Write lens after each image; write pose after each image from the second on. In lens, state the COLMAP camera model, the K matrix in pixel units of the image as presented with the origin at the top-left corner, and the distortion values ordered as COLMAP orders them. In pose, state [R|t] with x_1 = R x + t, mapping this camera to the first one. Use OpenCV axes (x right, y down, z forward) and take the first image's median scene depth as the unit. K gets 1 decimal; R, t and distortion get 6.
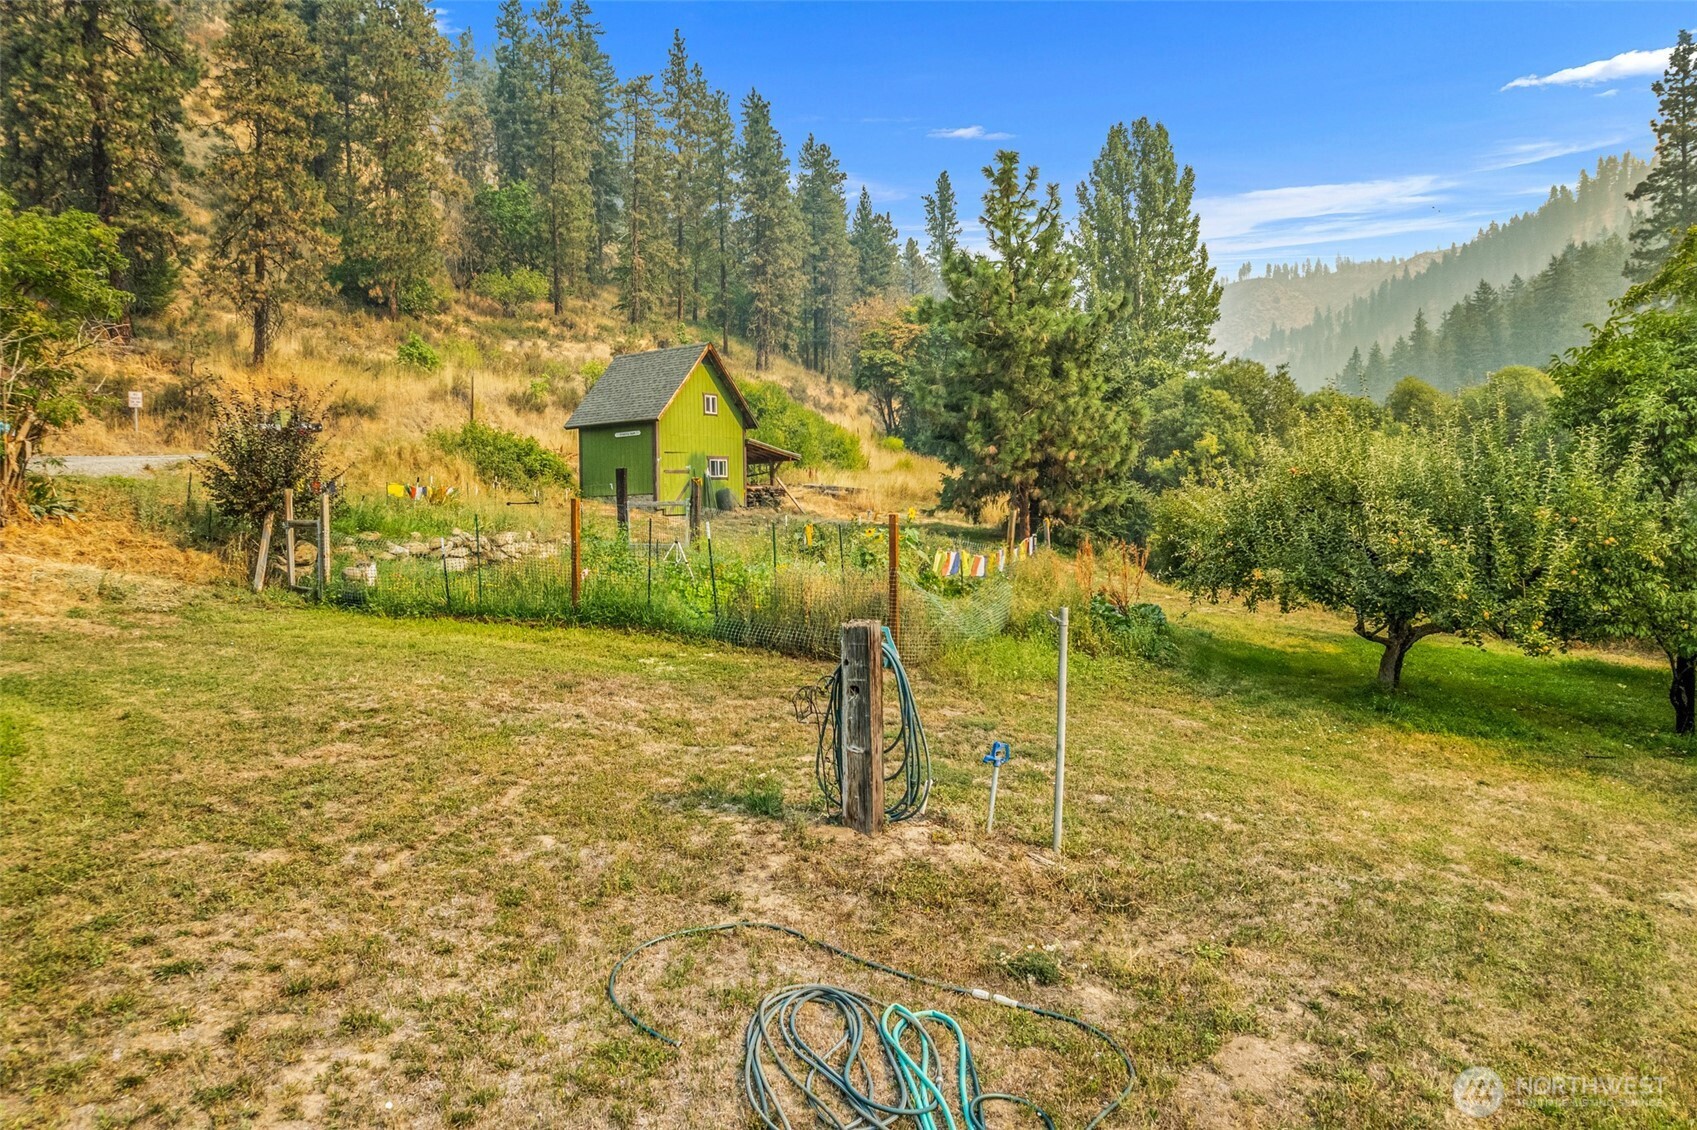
lens RADIAL K [[1089.8, 0, 825.2], [0, 1089.8, 569.1], [0, 0, 1]] dist [-0.079845, 0.071662]
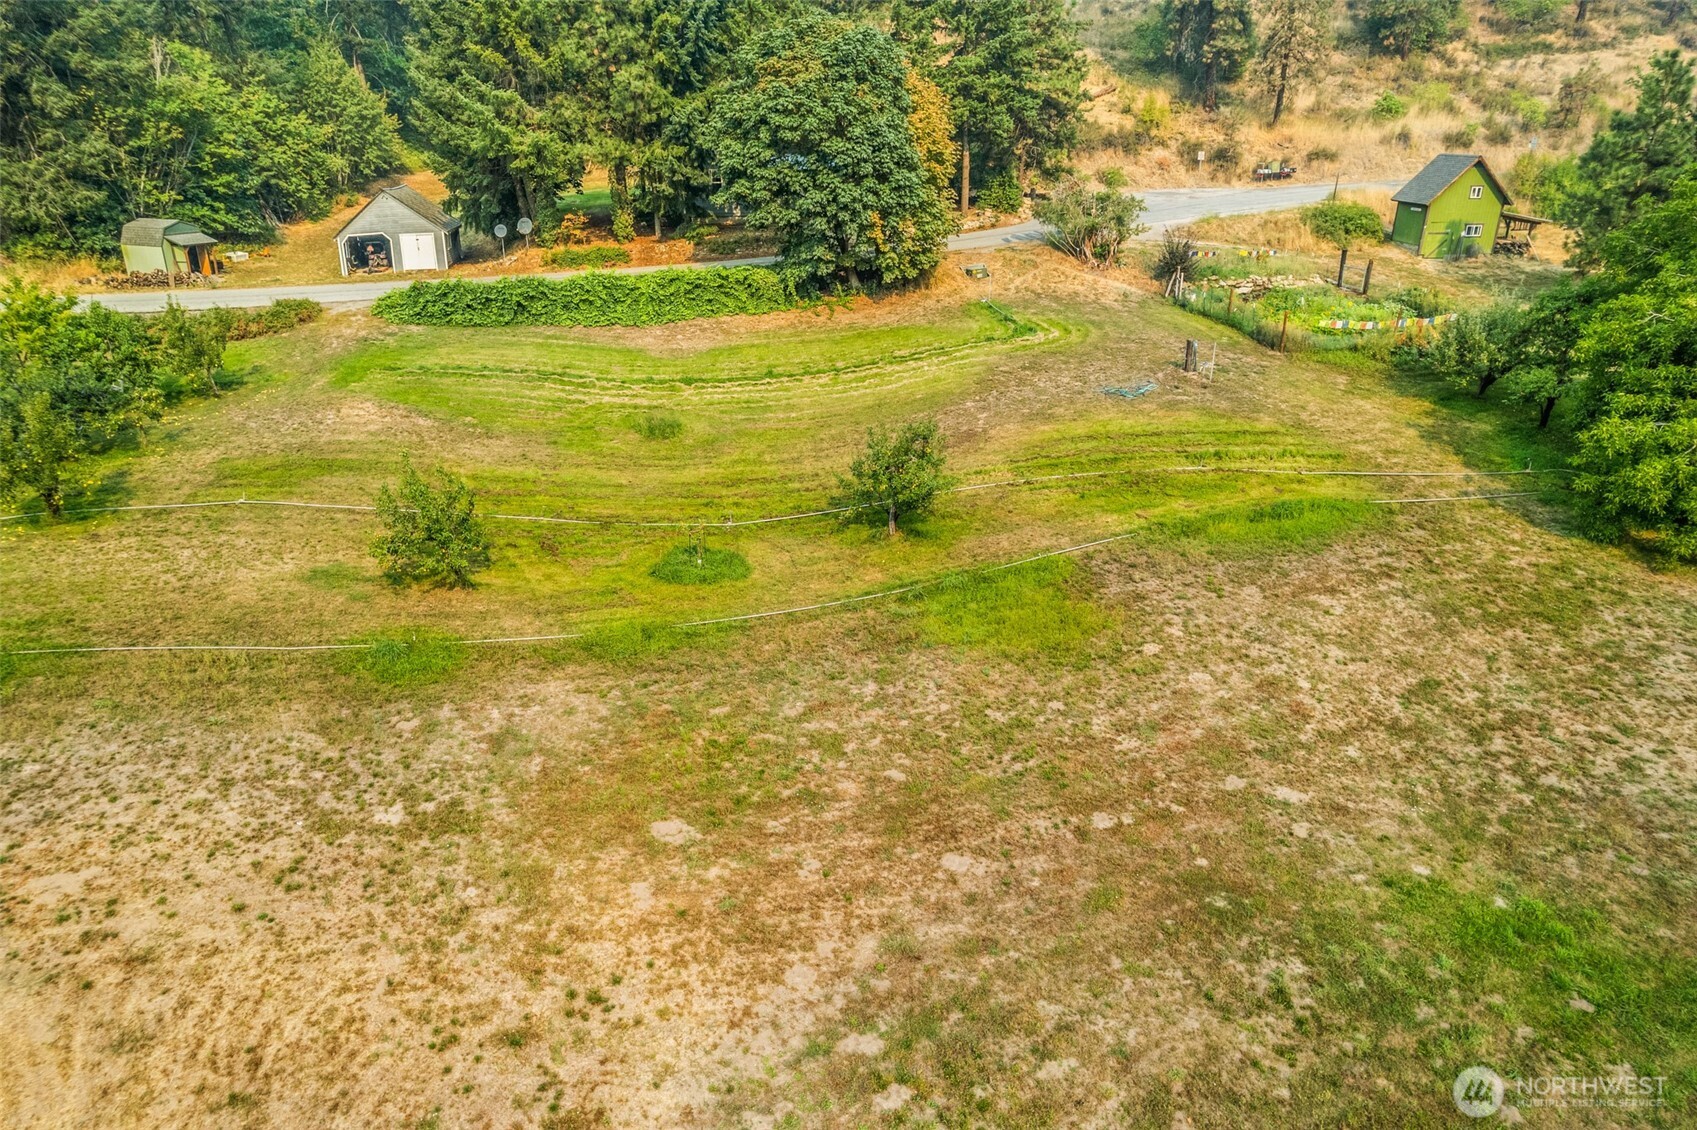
lens RADIAL K [[1089.8, 0, 845.3], [0, 1089.8, 573.4], [0, 0, 1]] dist [-0.079845, 0.071662]
pose [[0.580609, 0.329405, -0.744570, 0.712508], [-0.046565, 0.926439, 0.373555, -0.166319], [0.812850, -0.182218, 0.553238, -0.775302]]
